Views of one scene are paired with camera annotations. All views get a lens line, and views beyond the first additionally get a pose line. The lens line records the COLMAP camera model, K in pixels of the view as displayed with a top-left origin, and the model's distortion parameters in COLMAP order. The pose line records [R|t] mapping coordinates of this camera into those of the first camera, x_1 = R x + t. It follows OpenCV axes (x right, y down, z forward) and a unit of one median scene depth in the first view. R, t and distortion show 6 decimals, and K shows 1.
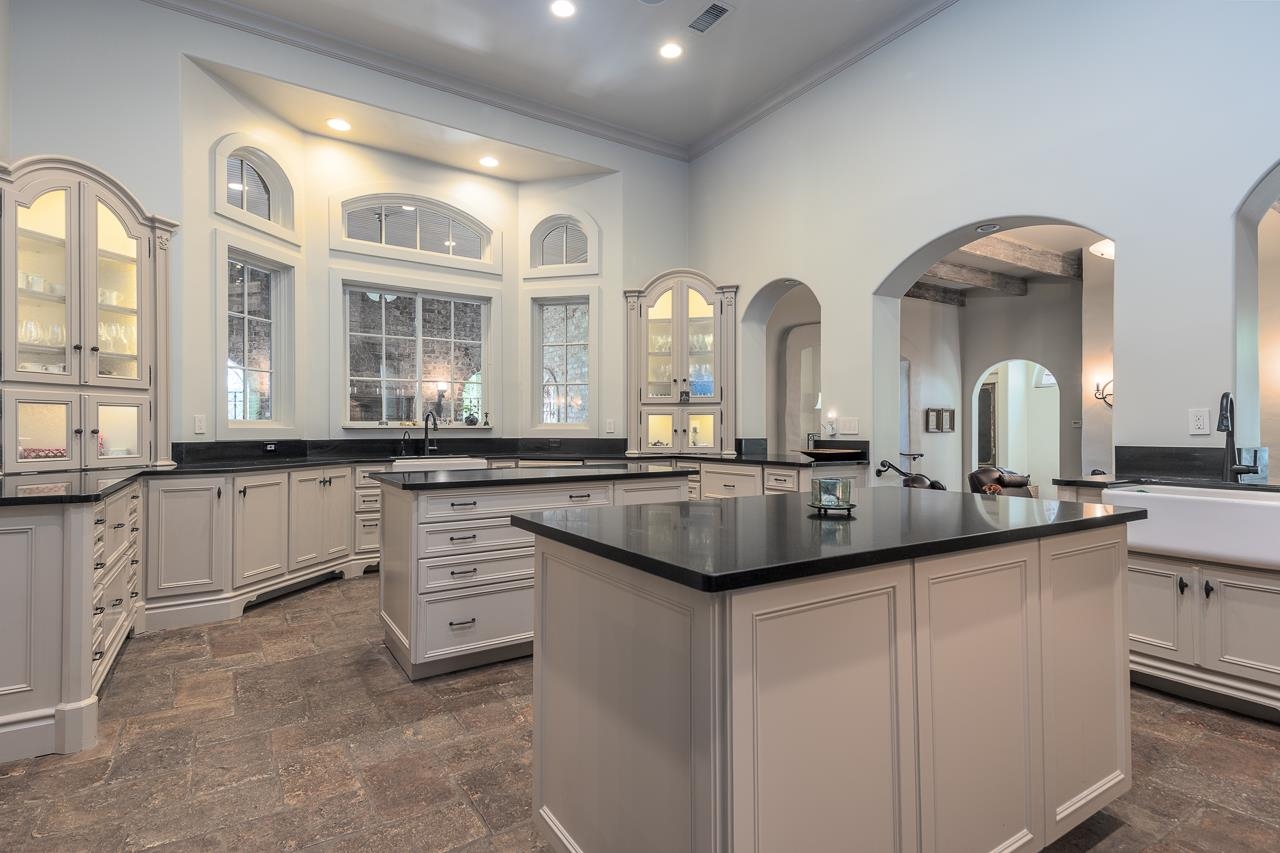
lens RADIAL K [[627.9, 0, 641.2], [0, 627.9, 431.4], [0, 0, 1]] dist [0.034549, -0.000447]
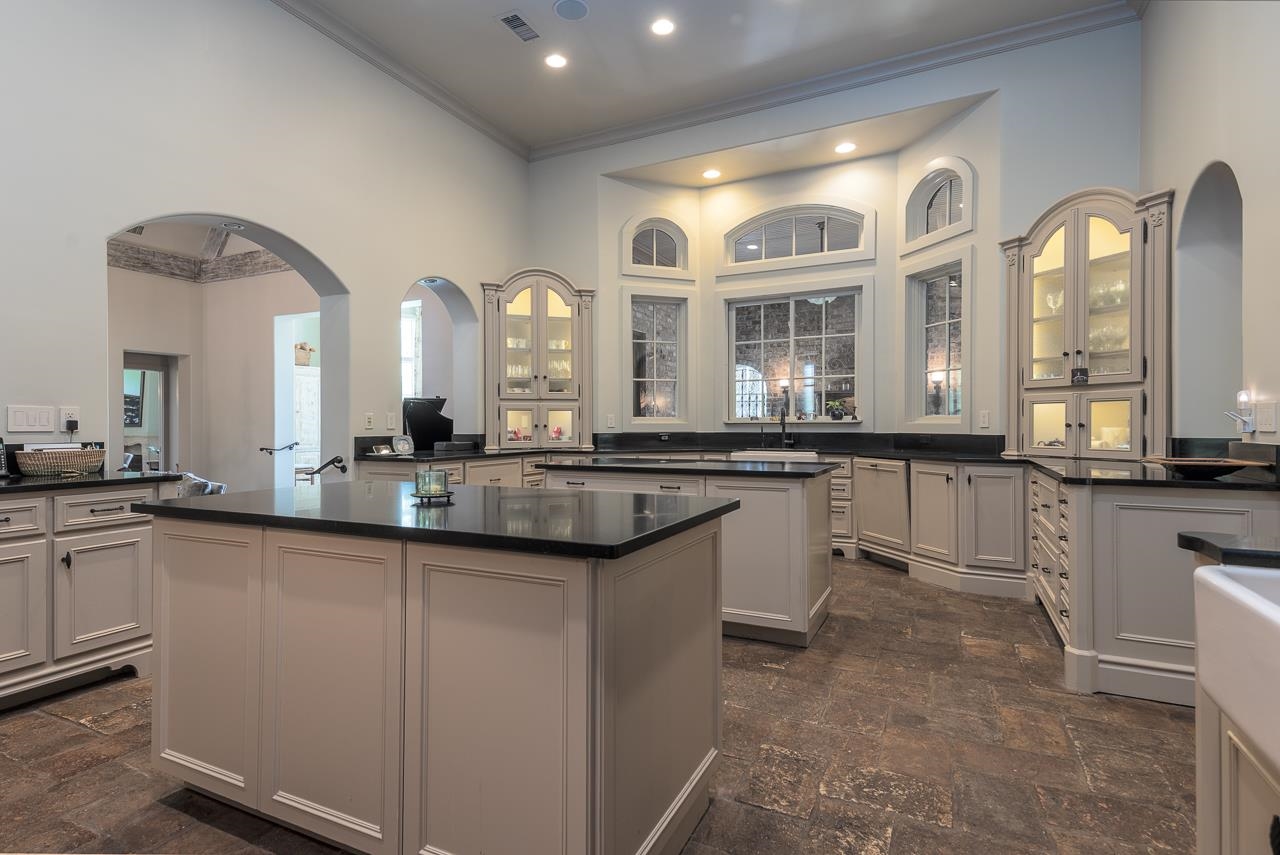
lens RADIAL K [[627.9, 0, 641.2], [0, 627.9, 432.4], [0, 0, 1]] dist [0.034549, -0.000447]
pose [[0.511895, 0.009886, -0.858991, 0.457069], [-0.000308, 0.999936, 0.011325, -0.001002], [0.859048, -0.005533, 0.511866, 0.242597]]
